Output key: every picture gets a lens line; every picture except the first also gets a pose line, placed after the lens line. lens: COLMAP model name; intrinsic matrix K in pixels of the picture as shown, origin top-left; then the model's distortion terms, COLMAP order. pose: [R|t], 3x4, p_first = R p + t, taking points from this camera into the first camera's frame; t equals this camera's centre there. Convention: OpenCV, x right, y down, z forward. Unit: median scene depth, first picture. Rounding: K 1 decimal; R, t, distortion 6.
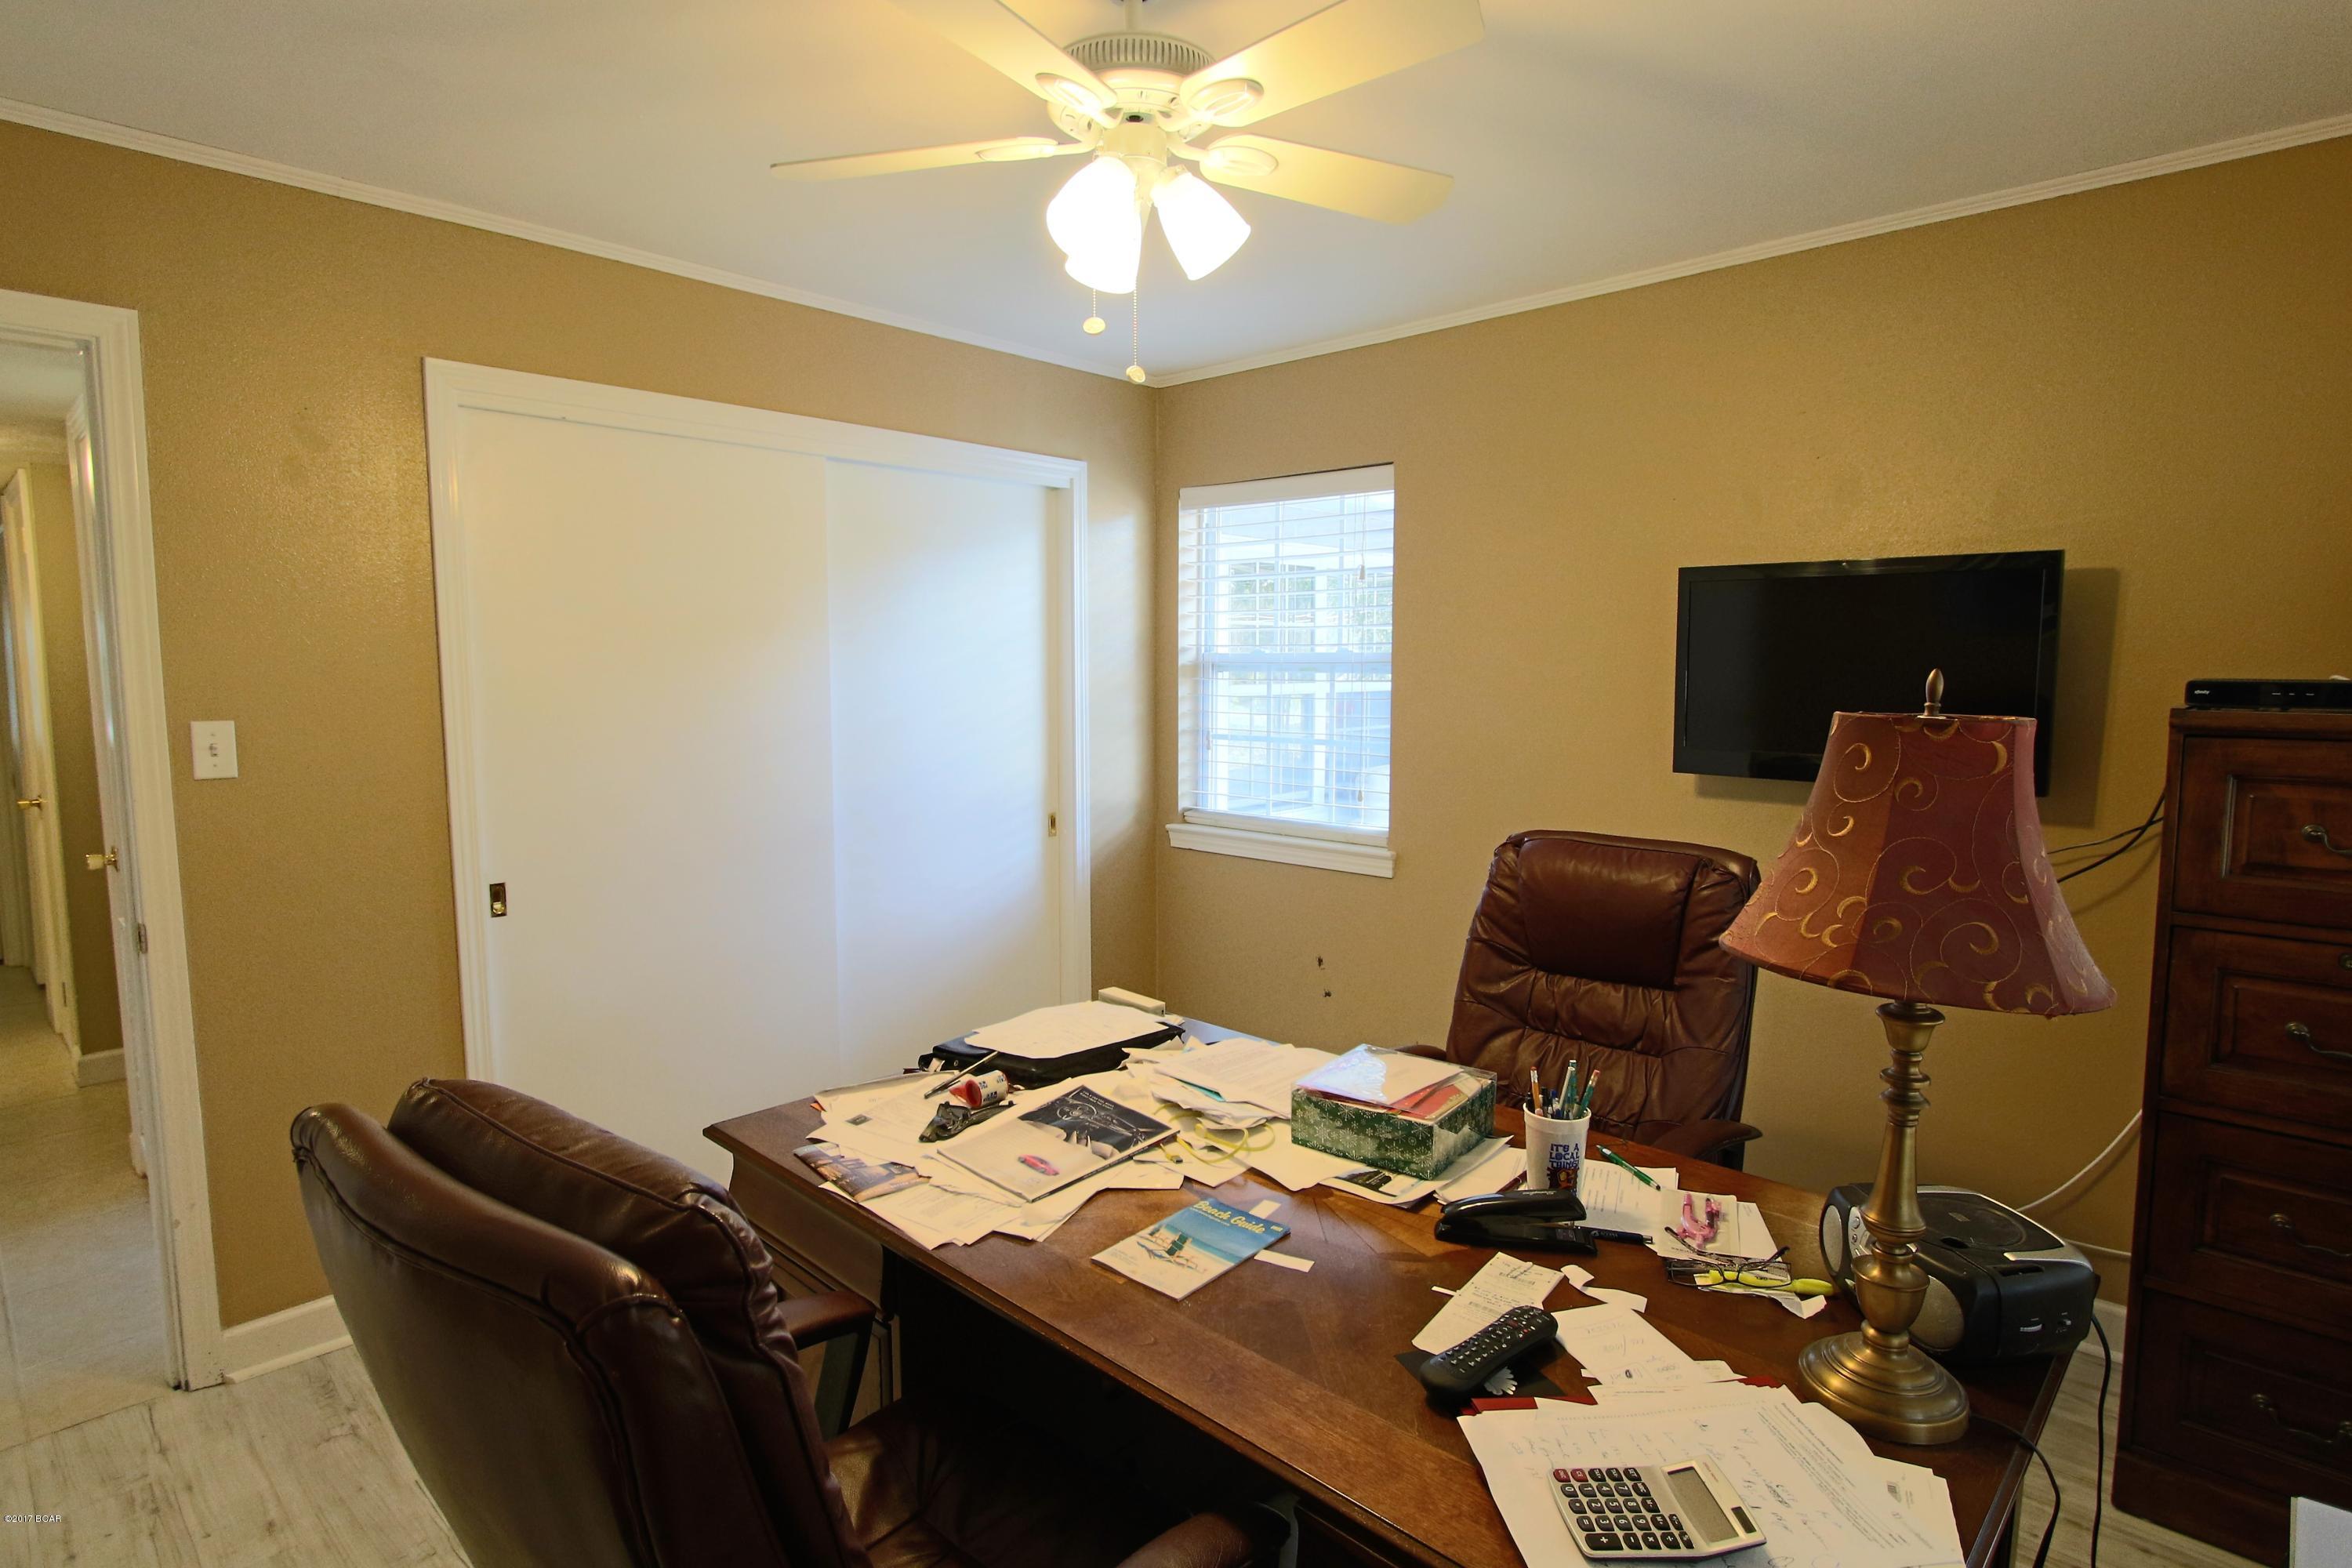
lens RADIAL K [[1219.4, 0, 1176.0], [0, 1219.4, 784.0], [0, 0, 1]] dist [-0.015461, 0.000270]
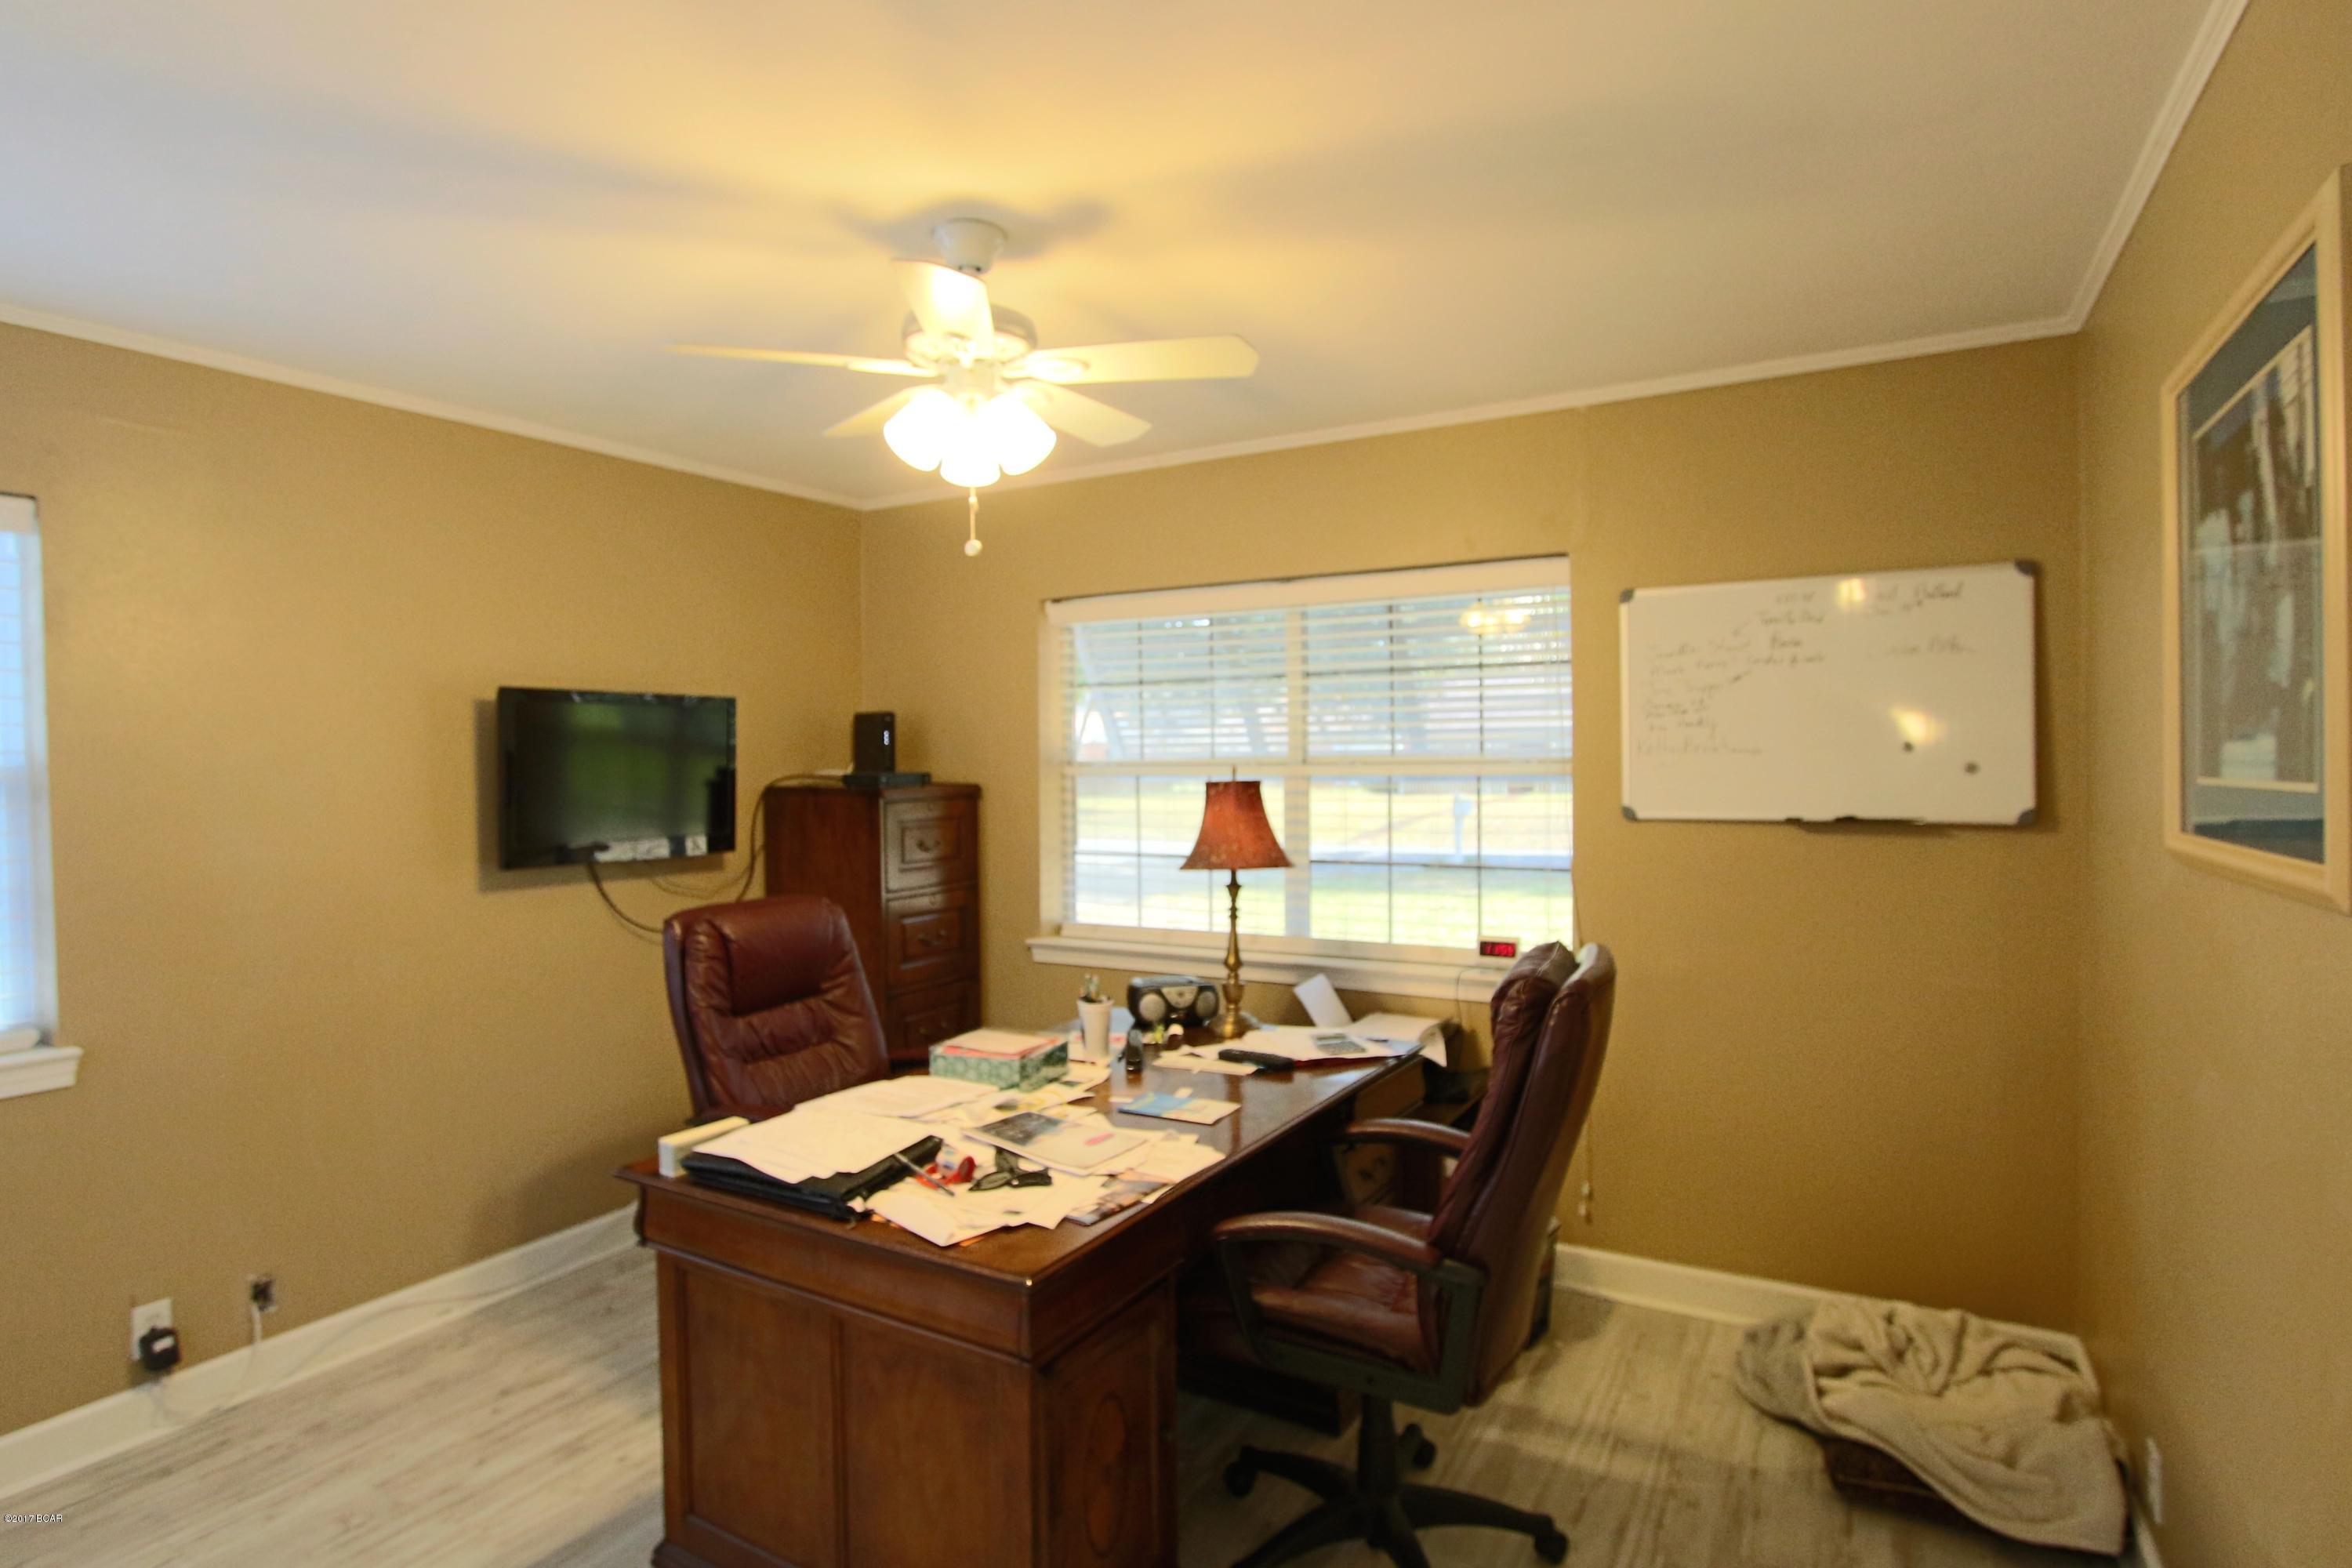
lens RADIAL K [[1219.4, 0, 1176.0], [0, 1219.4, 784.0], [0, 0, 1]] dist [-0.015461, 0.000270]
pose [[-0.242643, -0.015930, 0.969985, -1.367753], [0.109048, 0.993080, 0.043588, -0.117825], [-0.963967, 0.116351, -0.239227, 1.146475]]
